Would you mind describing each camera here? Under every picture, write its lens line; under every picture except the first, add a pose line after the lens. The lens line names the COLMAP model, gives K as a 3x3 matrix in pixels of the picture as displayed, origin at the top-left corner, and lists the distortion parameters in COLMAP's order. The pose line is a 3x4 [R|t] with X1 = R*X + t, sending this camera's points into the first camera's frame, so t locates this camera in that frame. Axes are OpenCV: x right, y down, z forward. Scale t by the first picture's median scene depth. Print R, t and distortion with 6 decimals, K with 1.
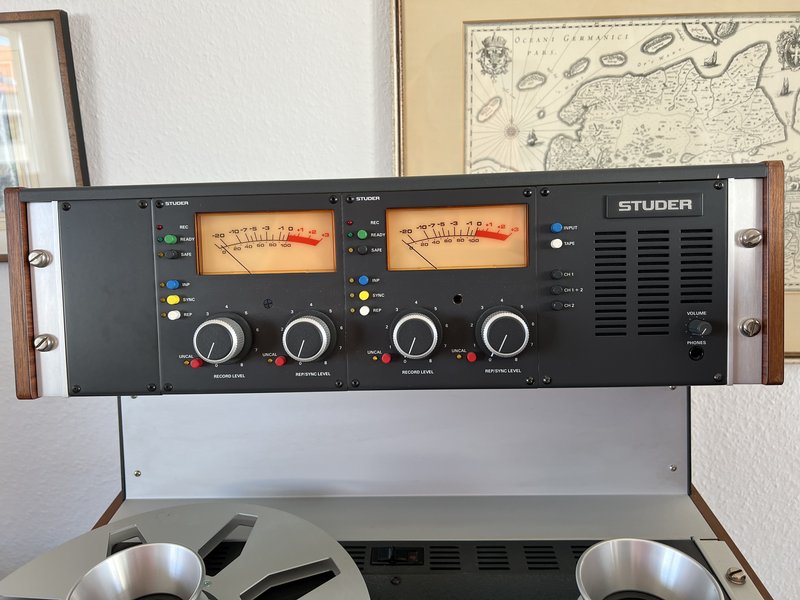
lens RADIAL K [[625.5, 0, 394.5], [0, 625.5, 301.3], [0, 0, 1]] dist [0.061729, -0.044791]
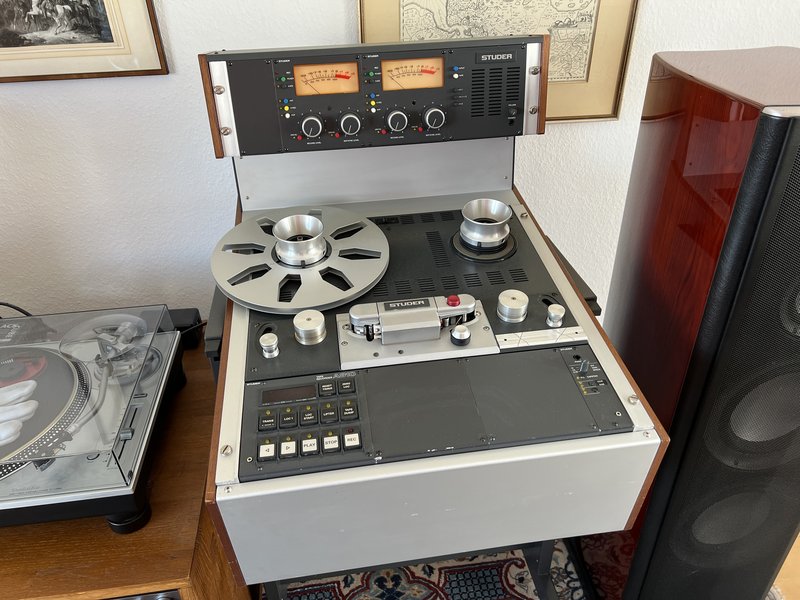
lens RADIAL K [[625.5, 0, 394.5], [0, 625.5, 305.3], [0, 0, 1]] dist [0.061729, -0.044791]
pose [[0.983624, -0.092170, 0.154885, -0.387595], [0.030684, 0.932441, 0.360016, -0.142845], [-0.177604, -0.349368, 0.919999, -1.341801]]
